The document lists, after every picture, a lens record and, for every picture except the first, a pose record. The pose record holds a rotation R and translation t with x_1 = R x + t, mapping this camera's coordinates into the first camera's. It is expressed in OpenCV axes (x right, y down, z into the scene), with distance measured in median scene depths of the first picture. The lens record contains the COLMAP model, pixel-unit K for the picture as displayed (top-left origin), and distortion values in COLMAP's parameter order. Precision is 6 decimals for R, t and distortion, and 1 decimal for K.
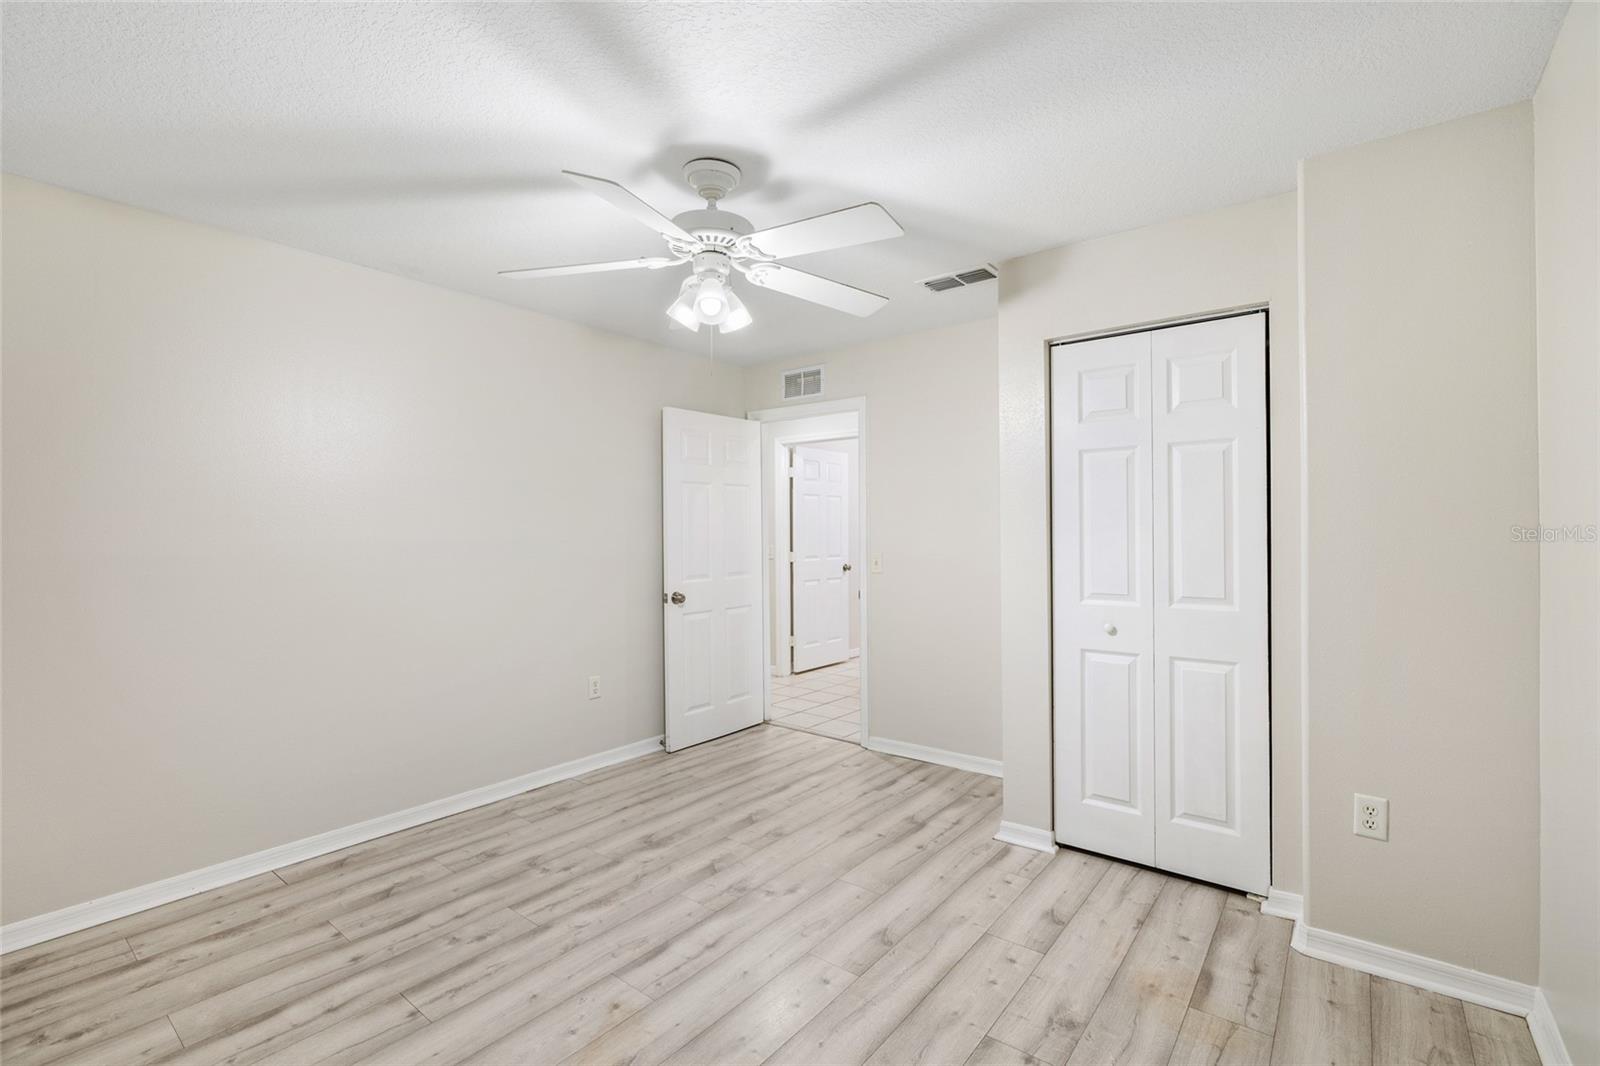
lens RADIAL K [[719.4, 0, 803.4], [0, 719.4, 529.0], [0, 0, 1]] dist [0.002267, 0.000366]
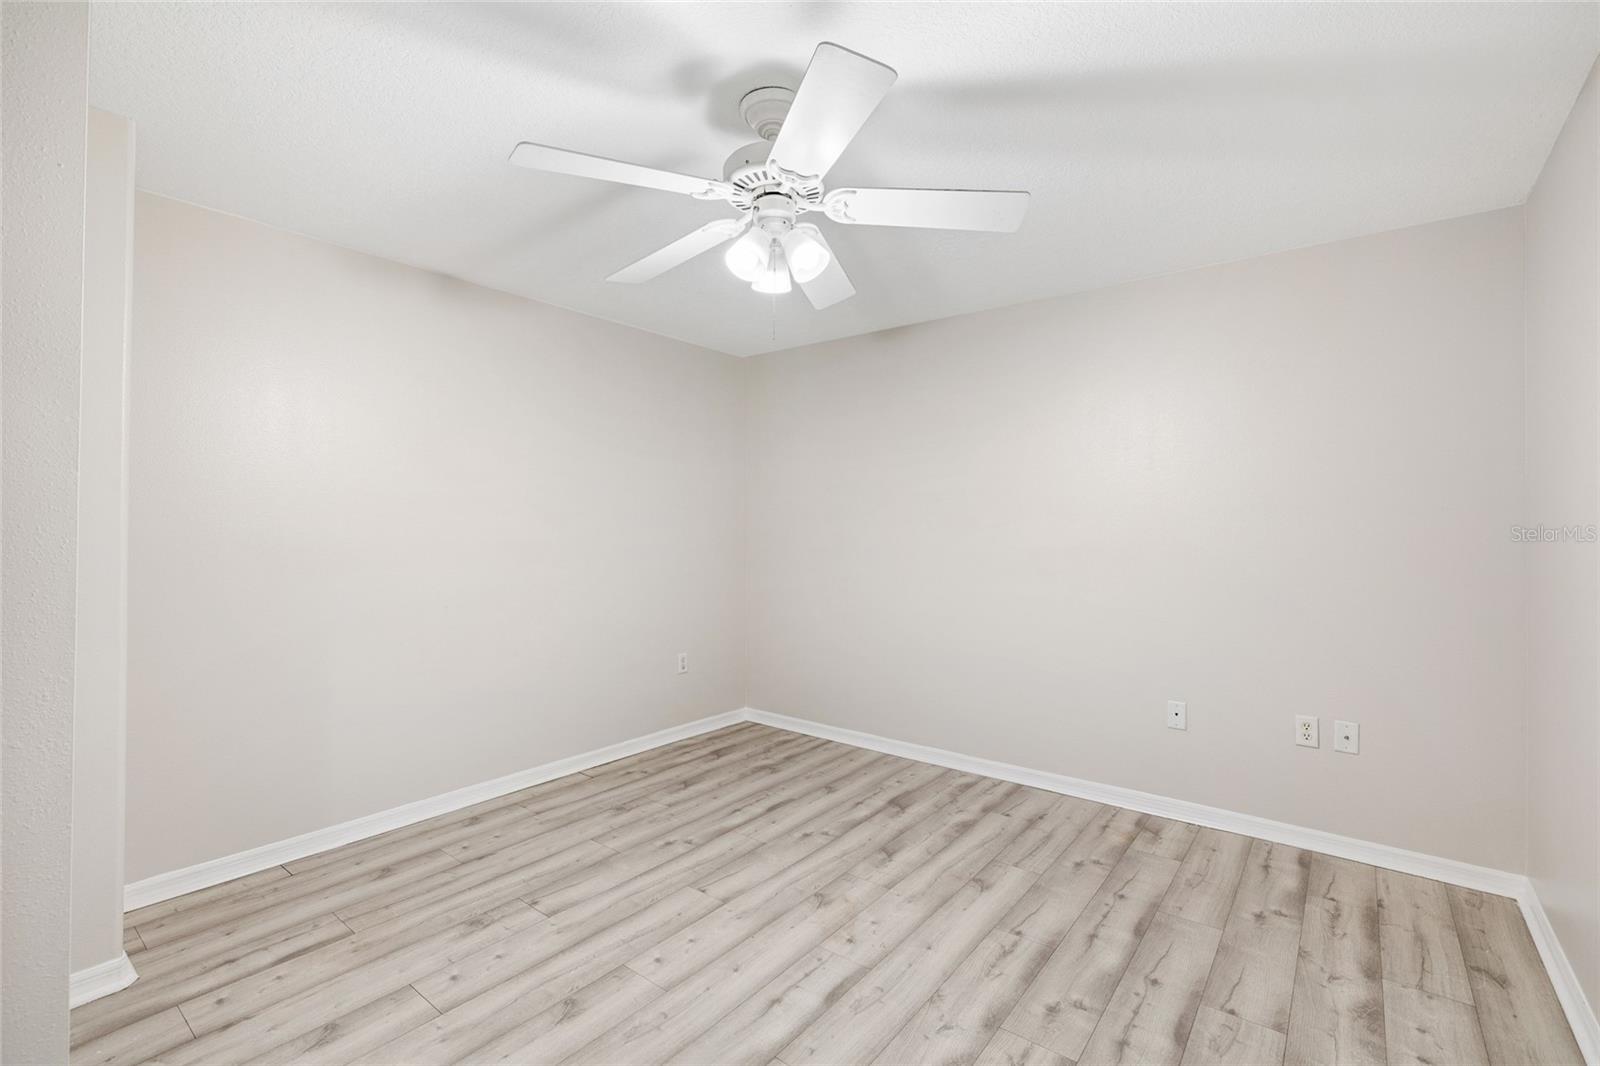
lens RADIAL K [[719.4, 0, 803.4], [0, 719.4, 529.0], [0, 0, 1]] dist [0.002267, 0.000366]
pose [[-0.999976, 0.003135, -0.006147, -0.165785], [0.003160, 0.999987, -0.004020, 0.014381], [0.006134, -0.004039, -0.999973, 1.952339]]
